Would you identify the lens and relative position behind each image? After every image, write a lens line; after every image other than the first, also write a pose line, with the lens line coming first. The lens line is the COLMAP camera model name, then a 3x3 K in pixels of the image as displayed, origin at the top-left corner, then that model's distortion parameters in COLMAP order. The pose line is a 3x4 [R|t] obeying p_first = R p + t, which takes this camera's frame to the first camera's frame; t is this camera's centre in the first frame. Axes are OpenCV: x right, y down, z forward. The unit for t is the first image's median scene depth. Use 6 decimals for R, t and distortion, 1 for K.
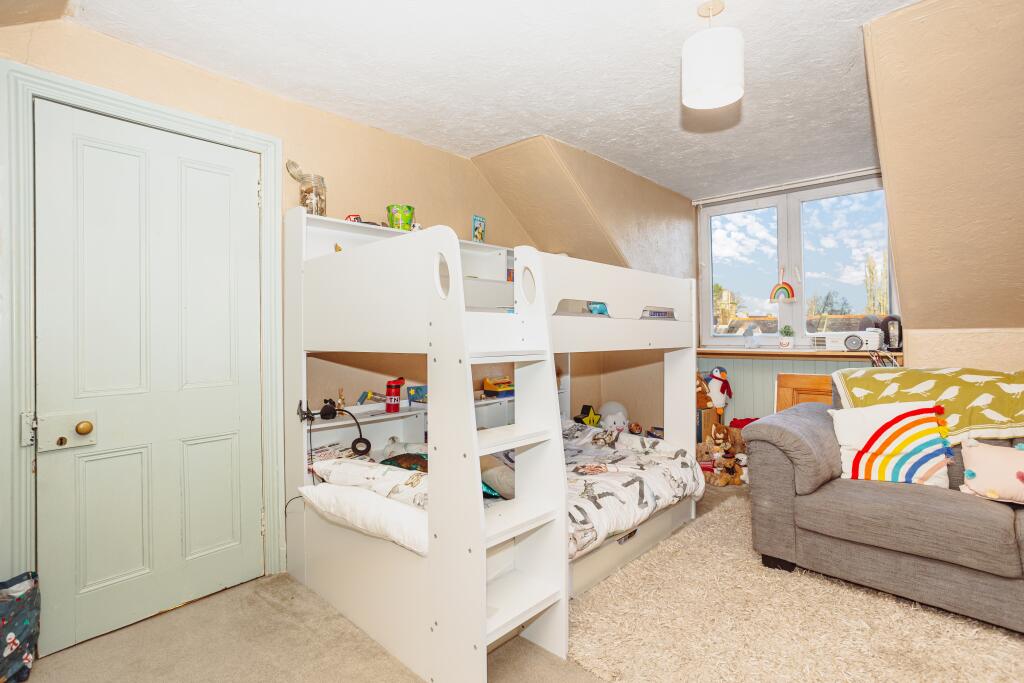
lens RADIAL K [[507.2, 0, 512.0], [0, 507.2, 341.5], [0, 0, 1]] dist [0.000450, 0.000078]
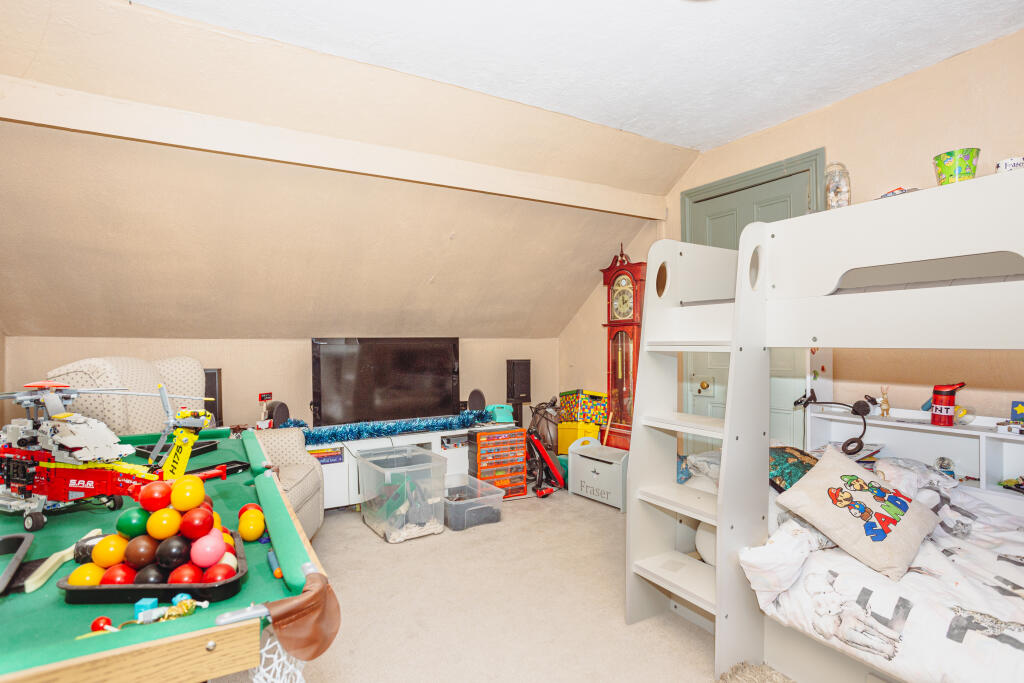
lens RADIAL K [[536.1, 0, 512.0], [0, 536.1, 341.5], [0, 0, 1]] dist [-0.000383, 0.000064]
pose [[-0.322221, -0.000330, -0.946664, 0.797679], [-0.003657, 0.999993, 0.000896, 0.012997], [0.946657, 0.003751, -0.322220, 0.680881]]
